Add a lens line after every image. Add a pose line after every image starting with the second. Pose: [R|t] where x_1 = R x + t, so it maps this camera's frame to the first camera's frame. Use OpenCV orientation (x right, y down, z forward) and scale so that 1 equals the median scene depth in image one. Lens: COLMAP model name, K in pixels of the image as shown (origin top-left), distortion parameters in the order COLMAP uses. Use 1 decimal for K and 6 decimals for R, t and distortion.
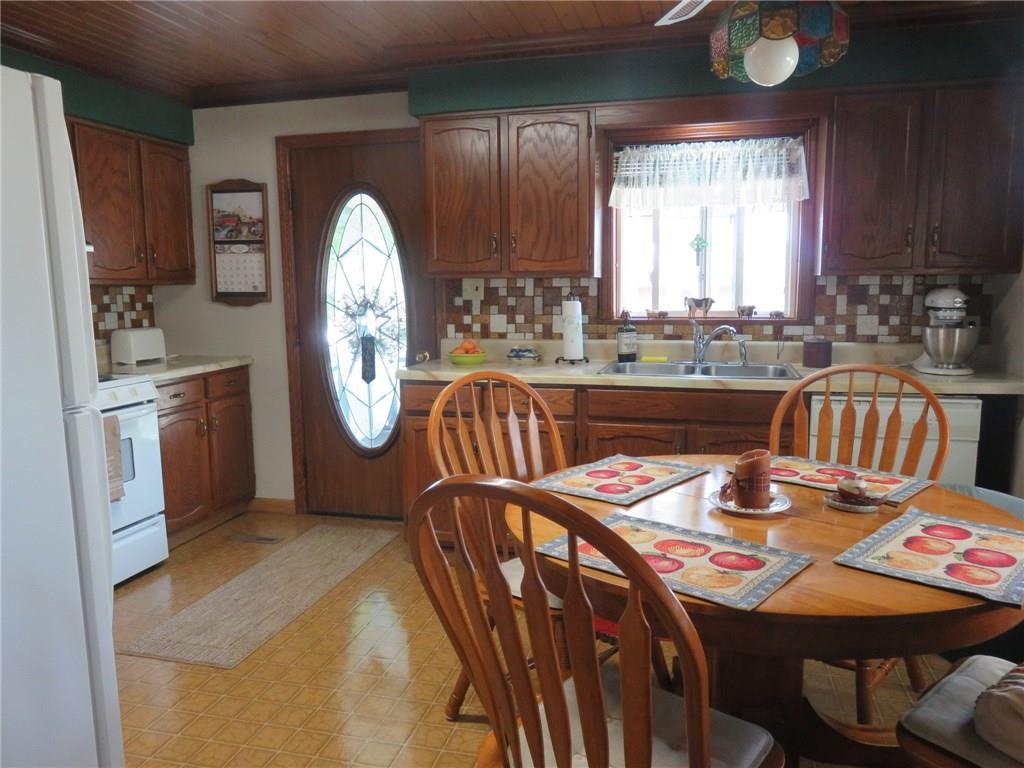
lens RADIAL K [[753.2, 0, 512.0], [0, 753.2, 384.0], [0, 0, 1]] dist [-0.008107, -0.003626]
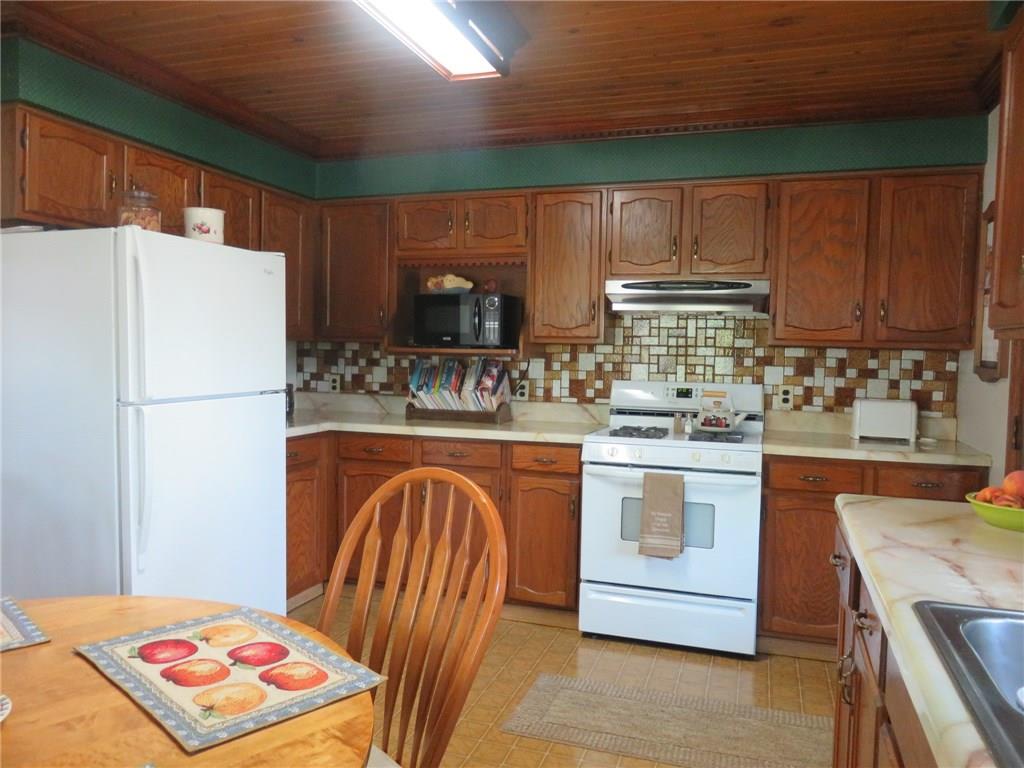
lens RADIAL K [[753.2, 0, 512.0], [0, 753.2, 384.0], [0, 0, 1]] dist [-0.008107, -0.003626]
pose [[-0.056822, 0.058486, -0.996670, 0.388612], [-0.152442, 0.986069, 0.066555, -0.089847], [0.986678, 0.155716, -0.047114, 0.674652]]
